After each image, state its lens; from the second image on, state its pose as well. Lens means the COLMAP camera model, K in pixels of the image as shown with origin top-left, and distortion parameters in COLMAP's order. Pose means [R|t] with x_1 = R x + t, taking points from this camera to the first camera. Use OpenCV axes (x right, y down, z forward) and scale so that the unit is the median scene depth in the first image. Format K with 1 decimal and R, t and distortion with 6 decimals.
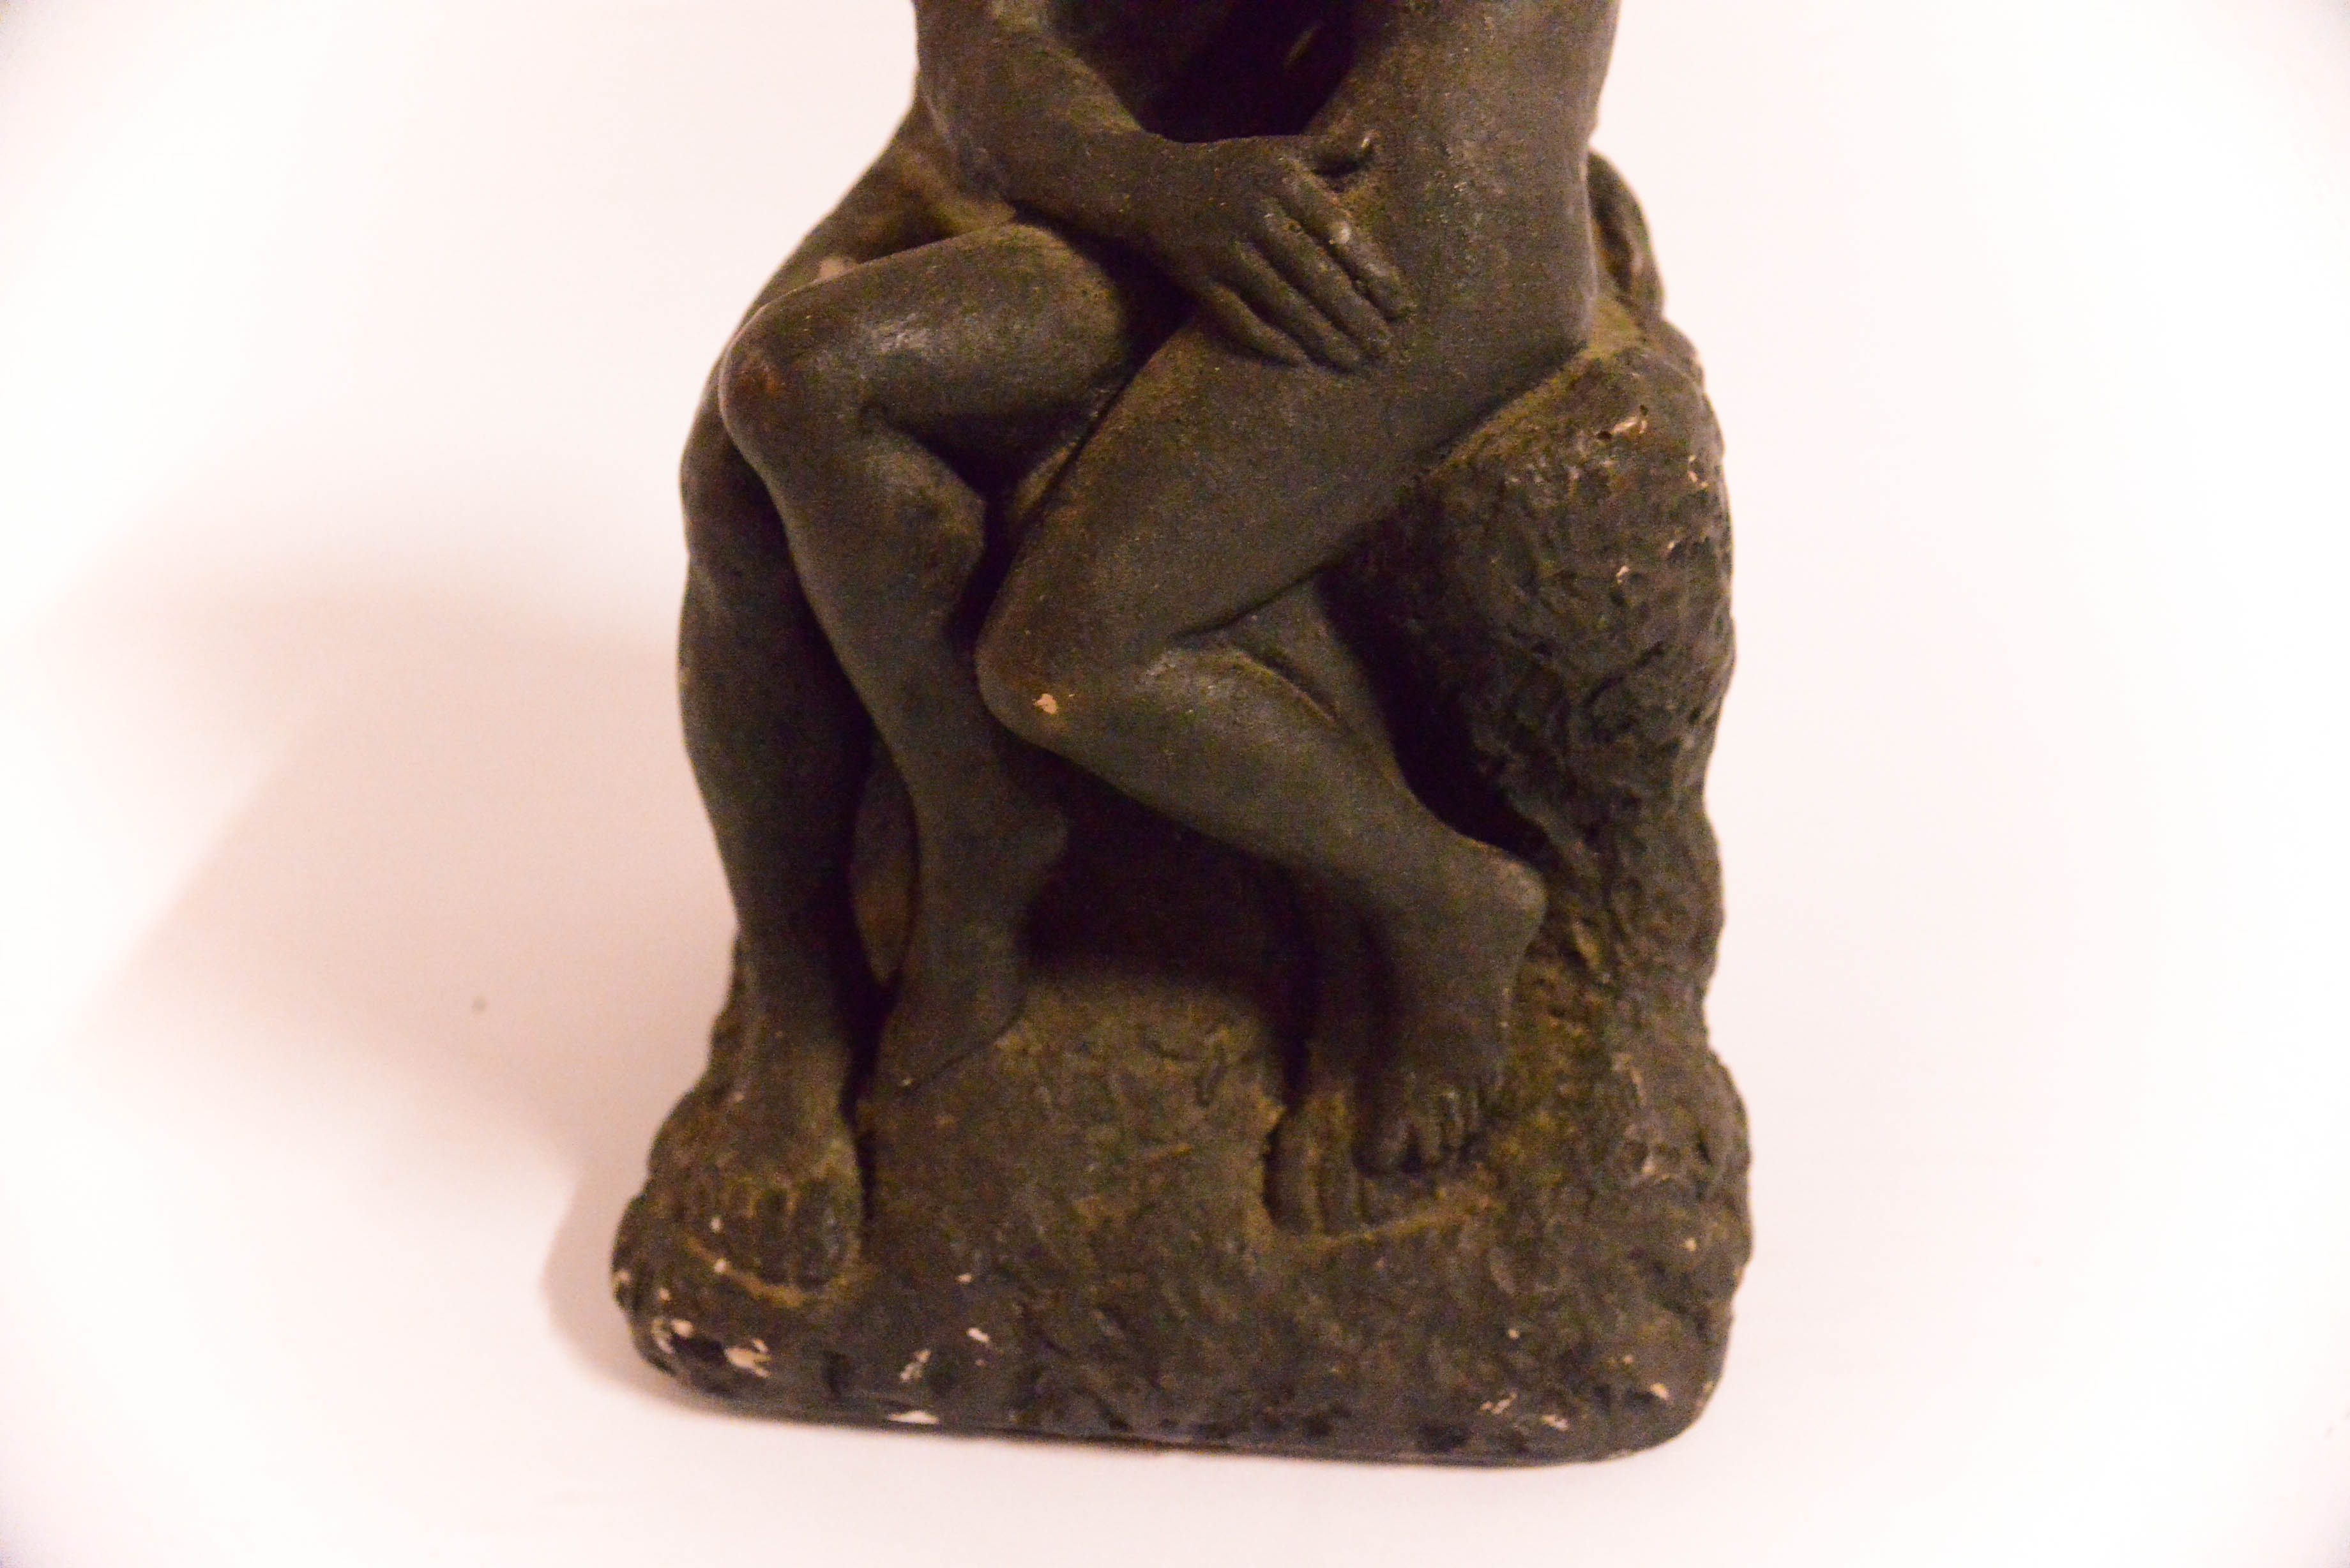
lens RADIAL K [[3441.4, 0, 1175.0], [0, 3441.4, 784.0], [0, 0, 1]] dist [0.019231, 0.018297]
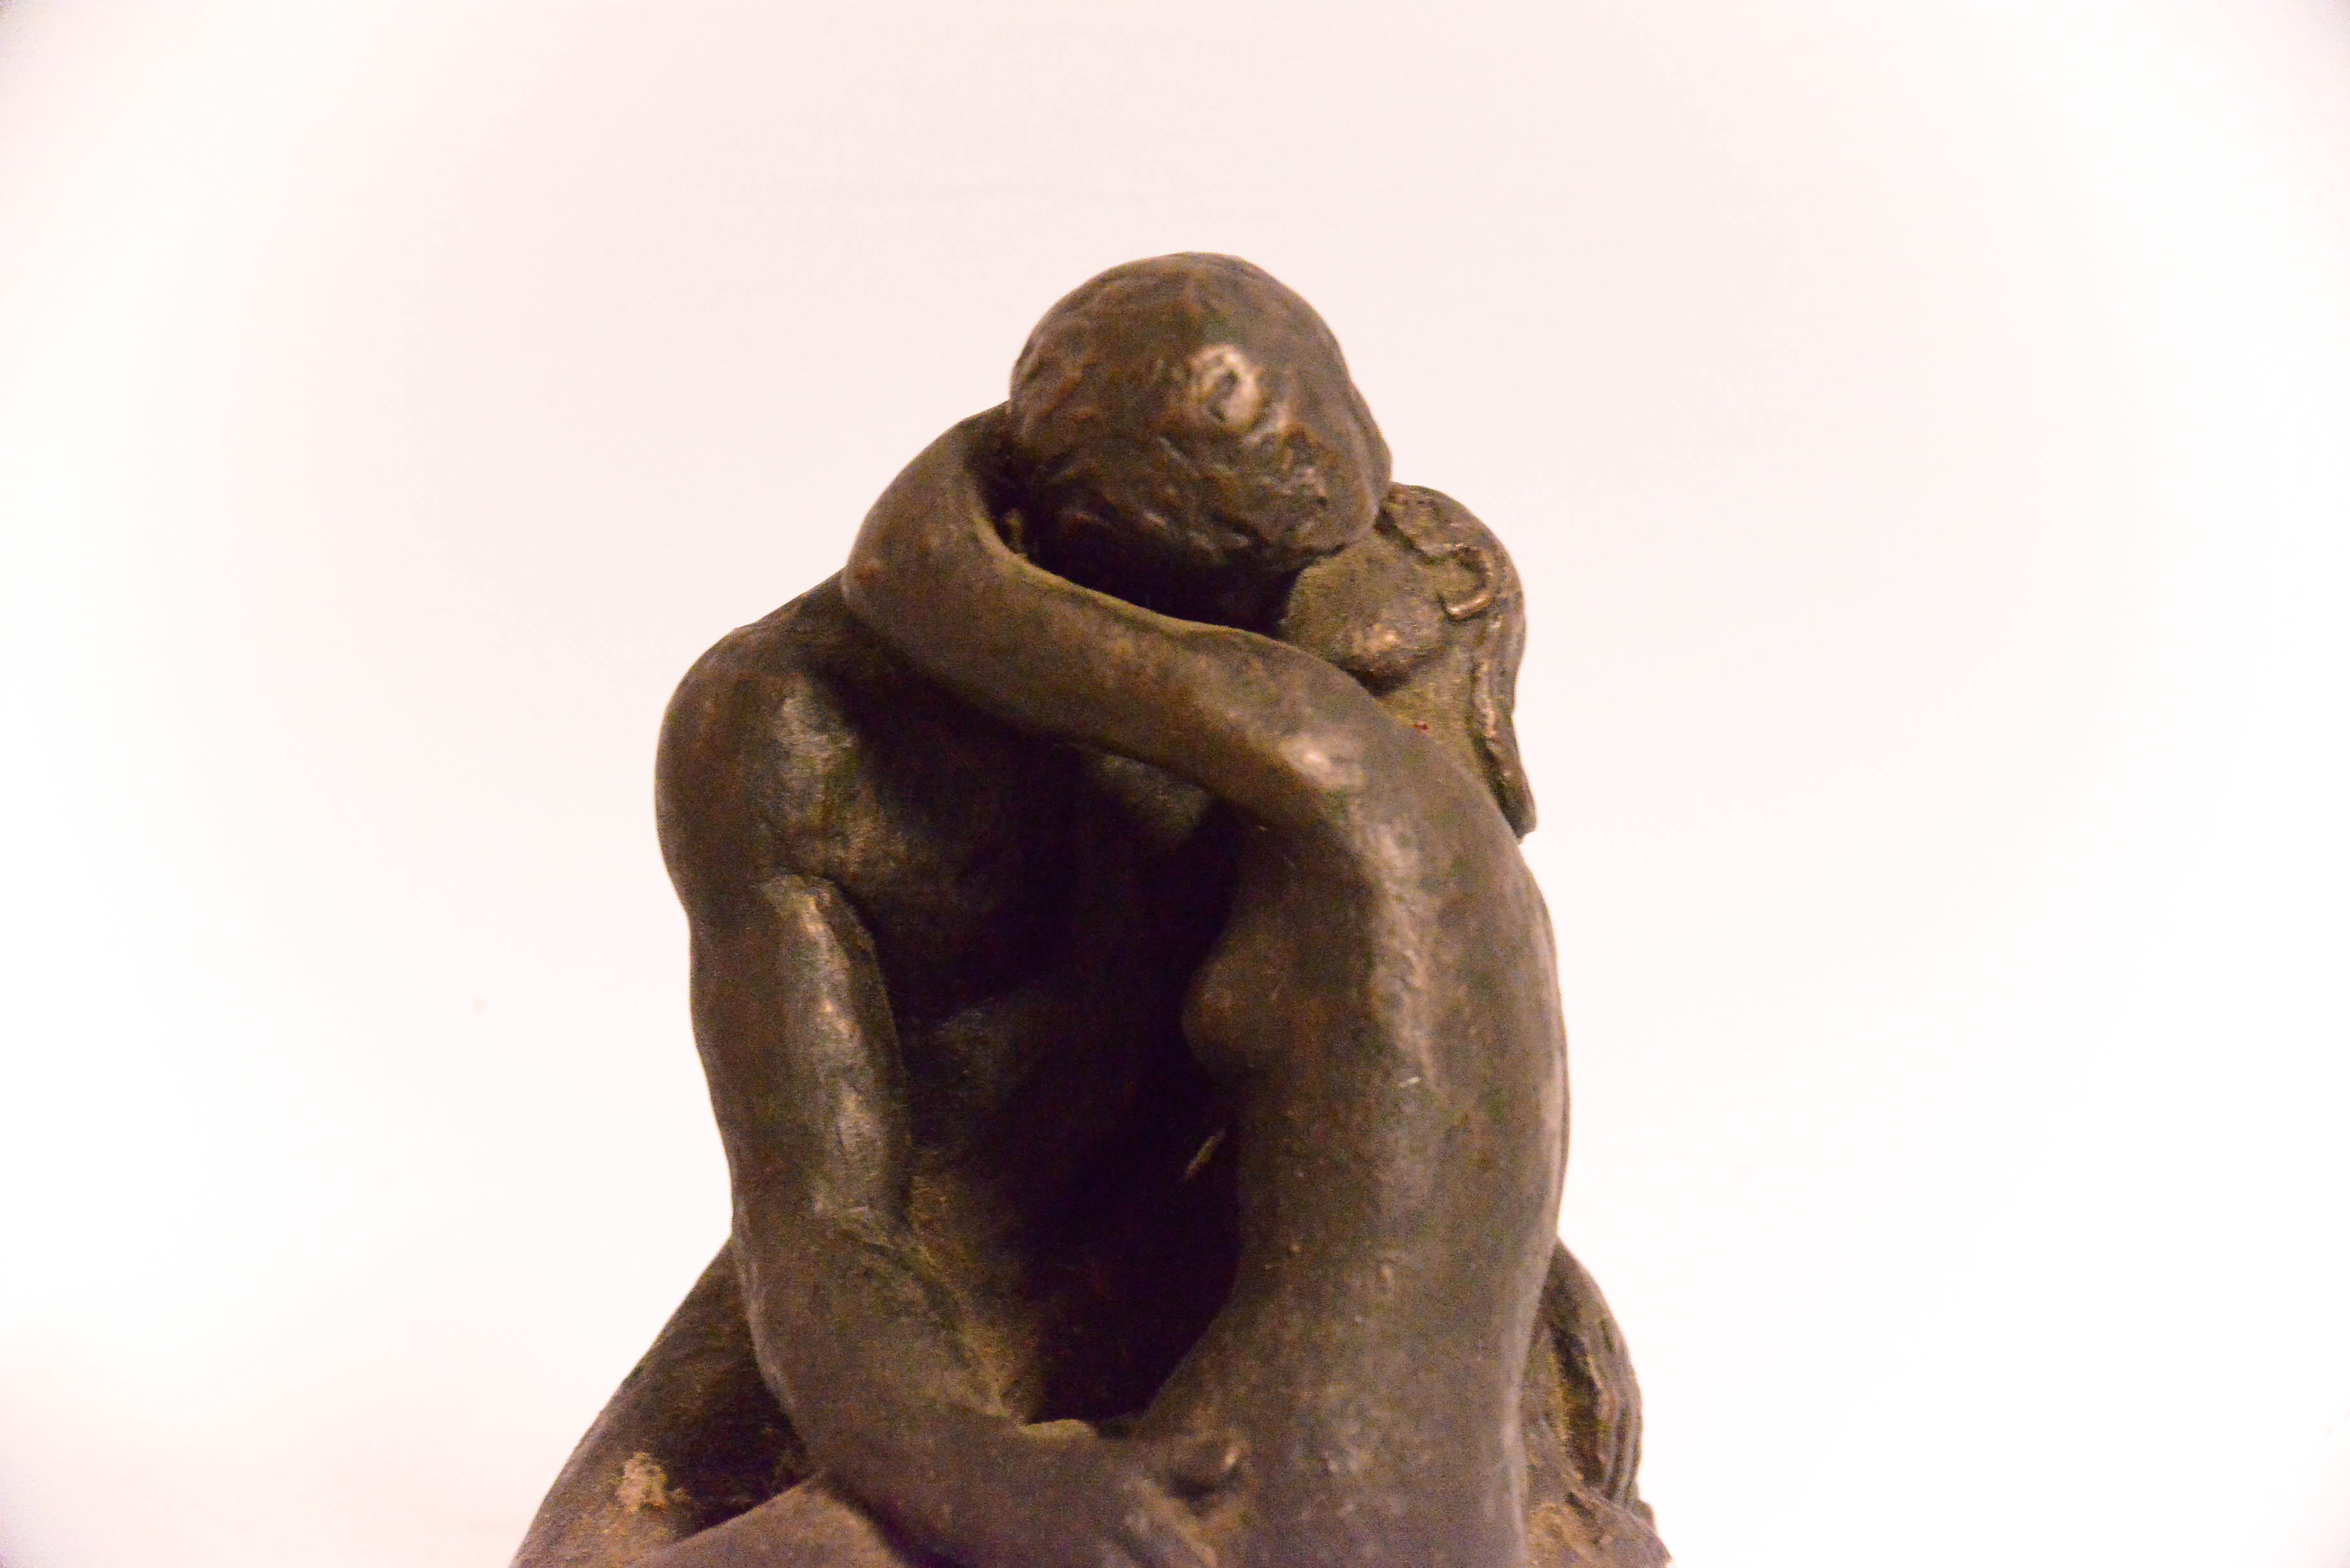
lens RADIAL K [[3441.4, 0, 1175.0], [0, 3441.4, 784.0], [0, 0, 1]] dist [0.019231, 0.018297]
pose [[0.998757, -0.011743, -0.048440, 0.077557], [0.009008, 0.998373, -0.056312, -0.277979], [0.049023, 0.055805, 0.997237, 0.159321]]
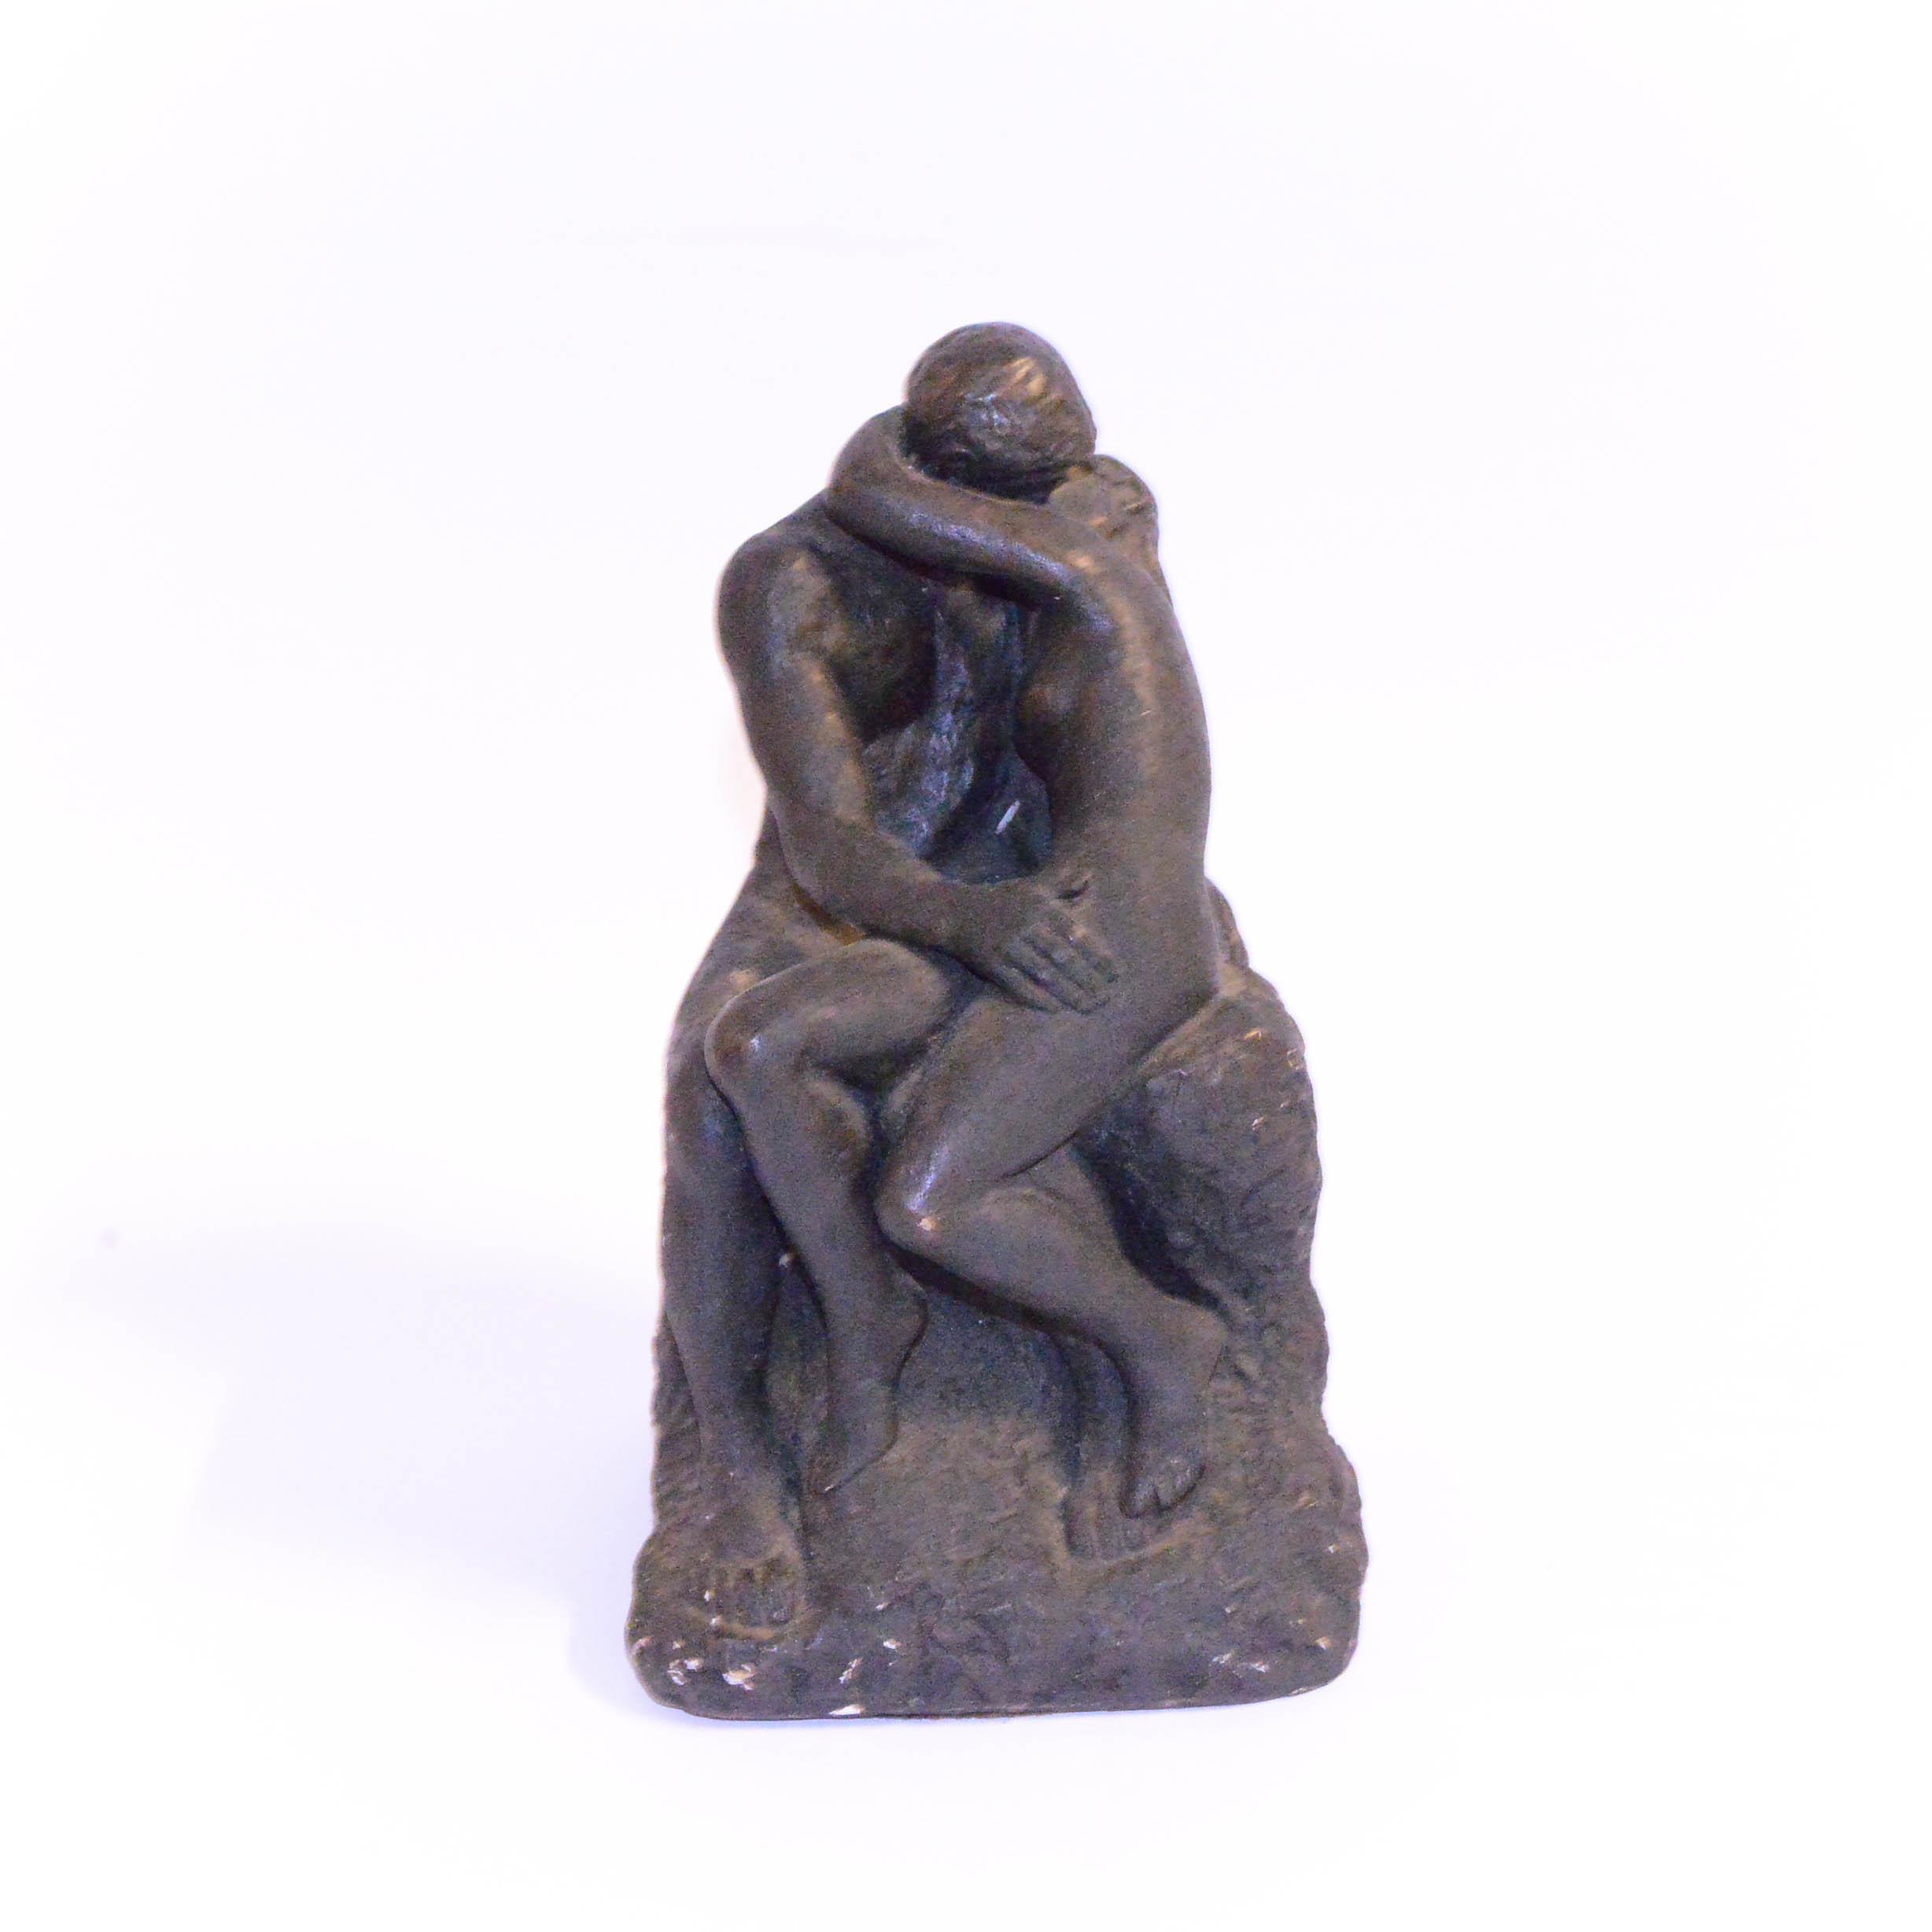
lens RADIAL K [[4254.8, 0, 966.0], [0, 4254.8, 966.0], [0, 0, 1]] dist [0.011874, 0.090223]
pose [[0.990447, -0.068183, 0.119858, -0.234805], [0.085808, 0.985159, -0.148658, 0.147853], [-0.107943, 0.157522, 0.981598, -0.948800]]
